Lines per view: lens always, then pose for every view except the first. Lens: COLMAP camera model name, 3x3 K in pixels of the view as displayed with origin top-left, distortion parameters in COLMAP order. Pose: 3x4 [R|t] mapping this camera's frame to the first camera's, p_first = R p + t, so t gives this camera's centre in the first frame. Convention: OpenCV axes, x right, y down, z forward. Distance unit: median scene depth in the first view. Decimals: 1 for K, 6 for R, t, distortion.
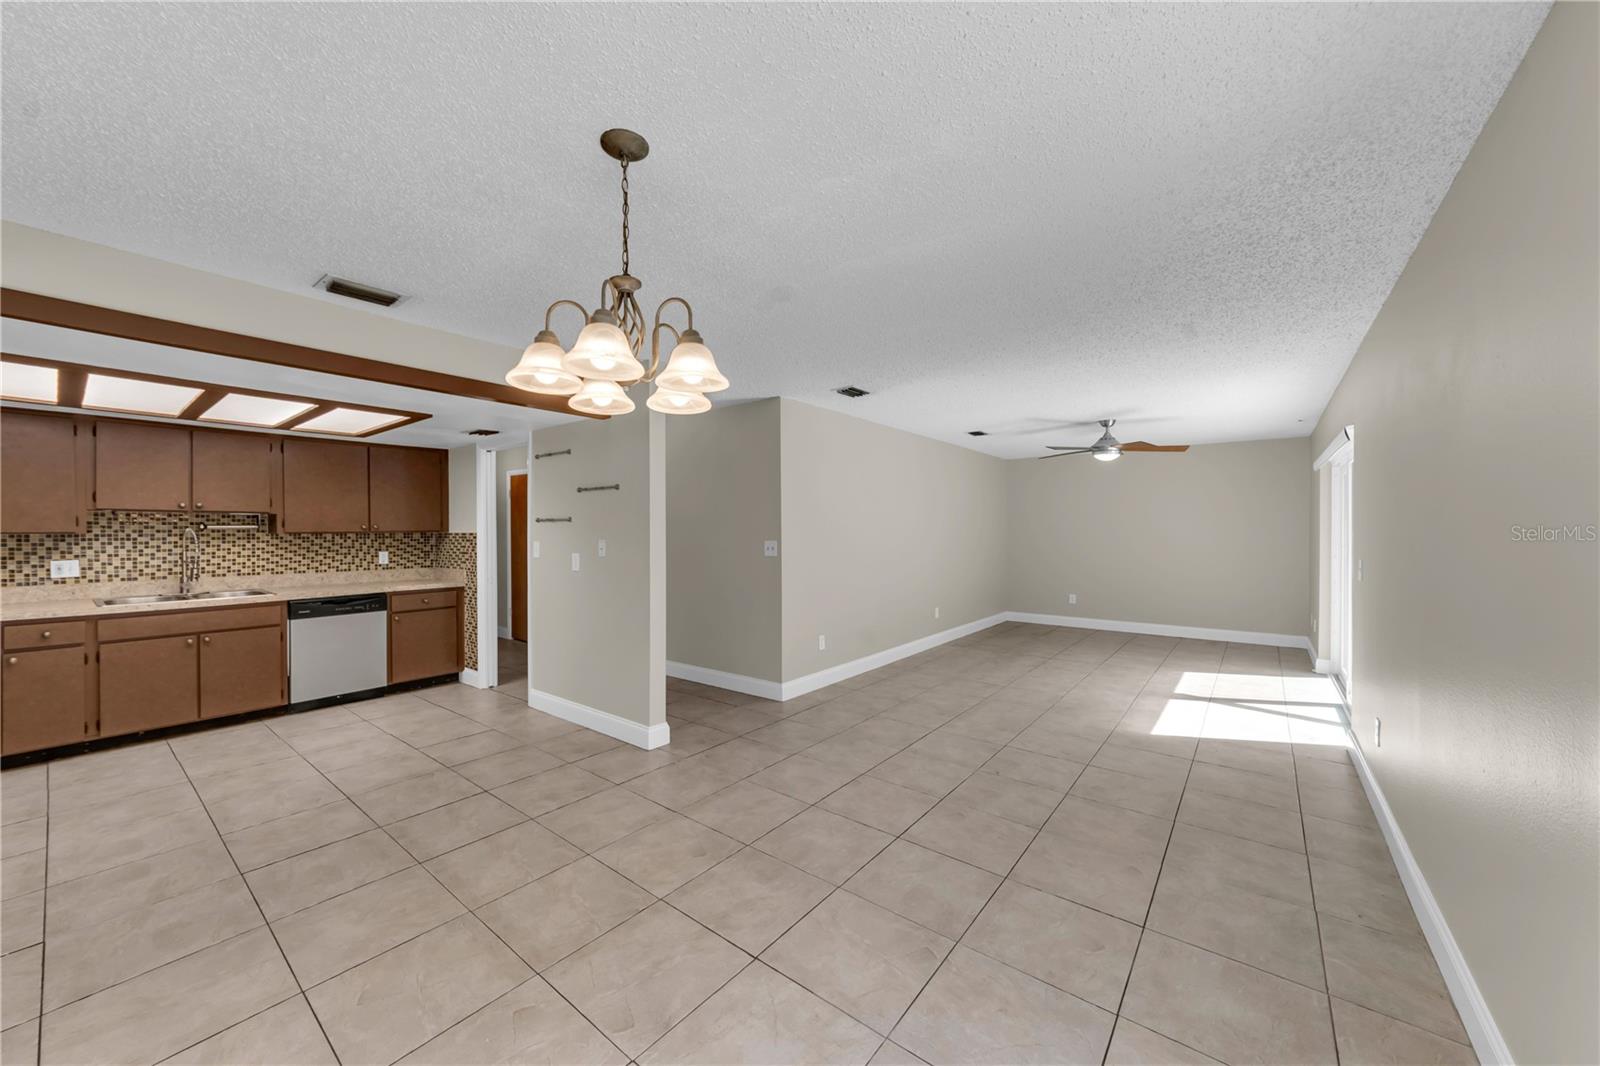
lens RADIAL K [[583.4, 0, 770.5], [0, 583.4, 537.7], [0, 0, 1]] dist [-0.001654, -0.000173]
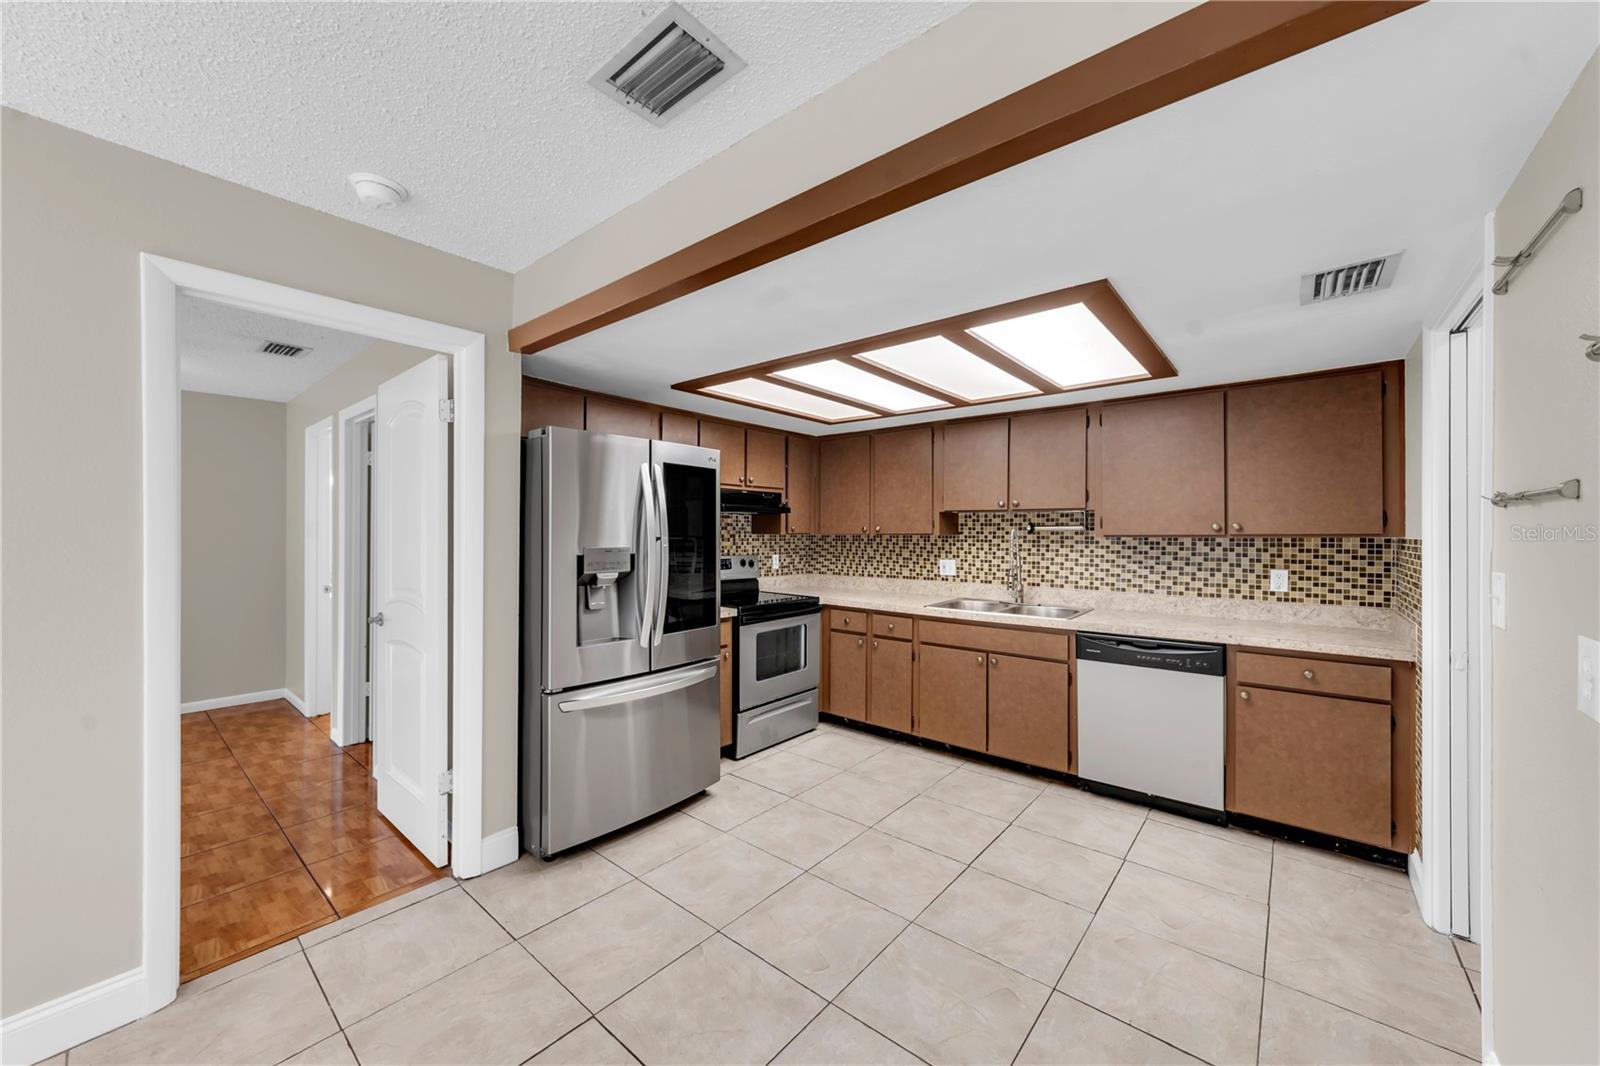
lens RADIAL K [[594.0, 0, 811.0], [0, 594.0, 531.1], [0, 0, 1]] dist [0.000684, 0.000252]
pose [[-0.000870, 0.002299, -0.999997, -0.097603], [-0.014374, 0.999894, 0.002312, -0.011211], [0.999896, 0.014376, -0.000837, 0.661674]]
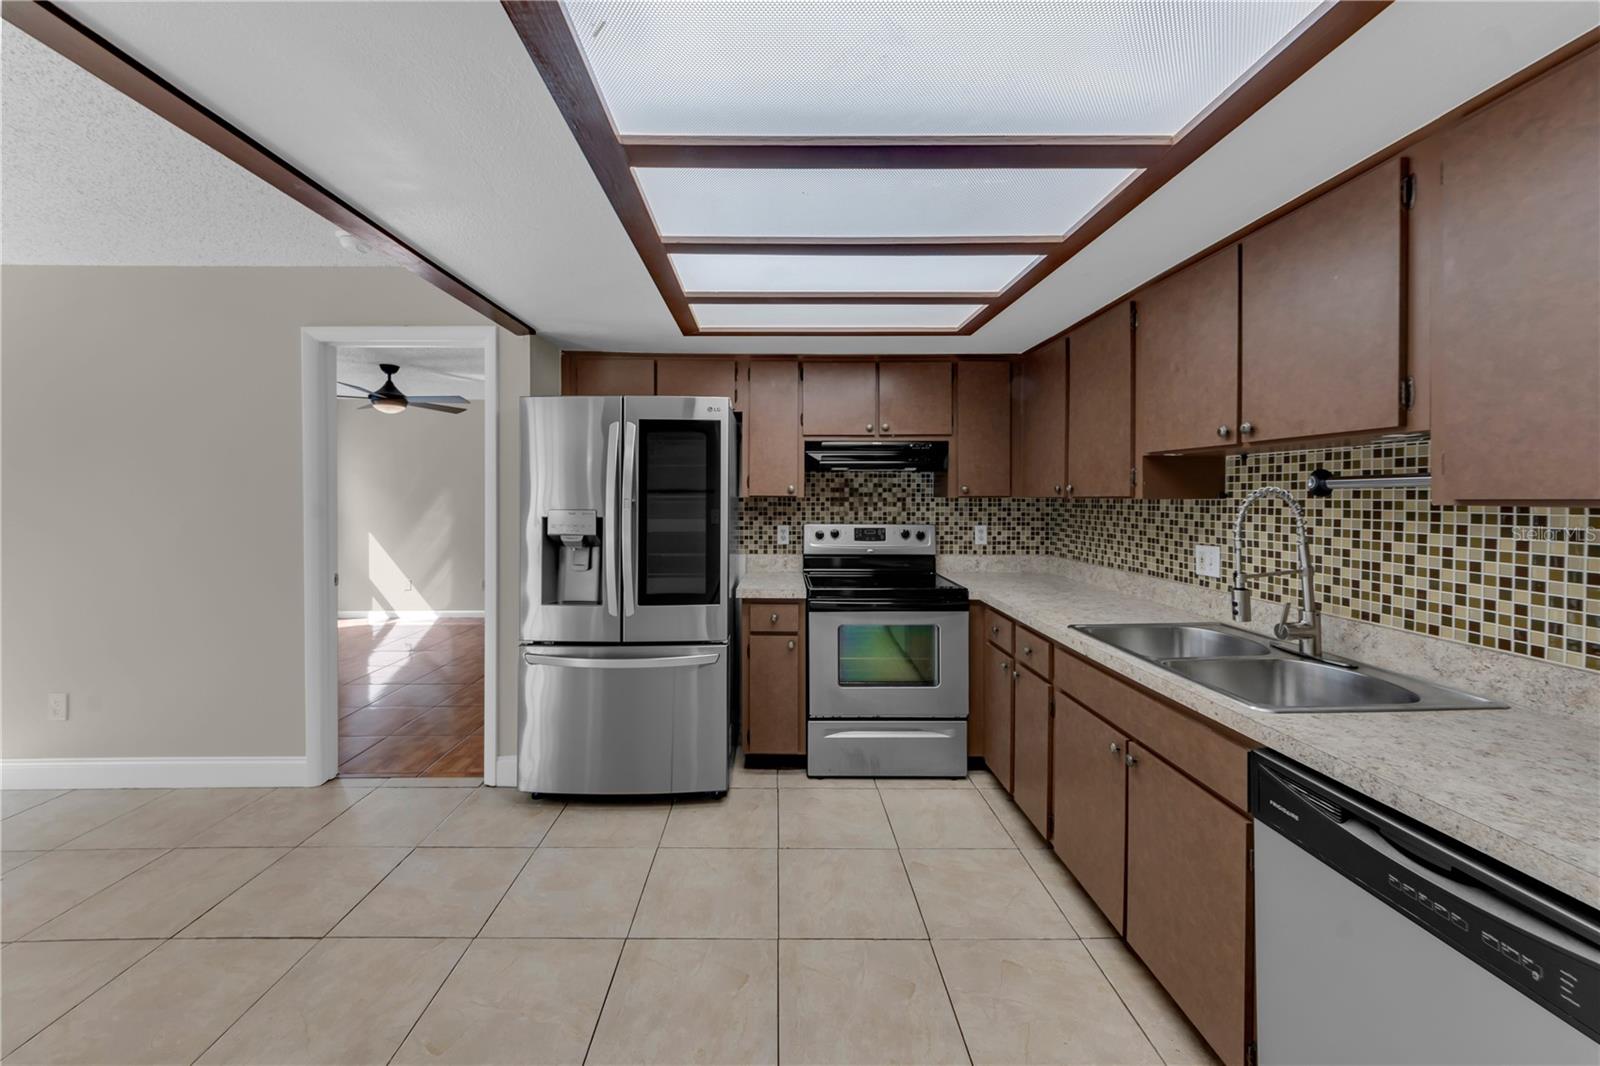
lens RADIAL K [[610.4, 0, 786.4], [0, 610.4, 493.1], [0, 0, 1]] dist [0.001053, -0.000153]
pose [[-0.769429, -0.000388, -0.638733, -0.457528], [-0.006579, 0.999952, 0.007317, -0.012516], [0.638699, 0.009832, -0.769394, 1.059349]]
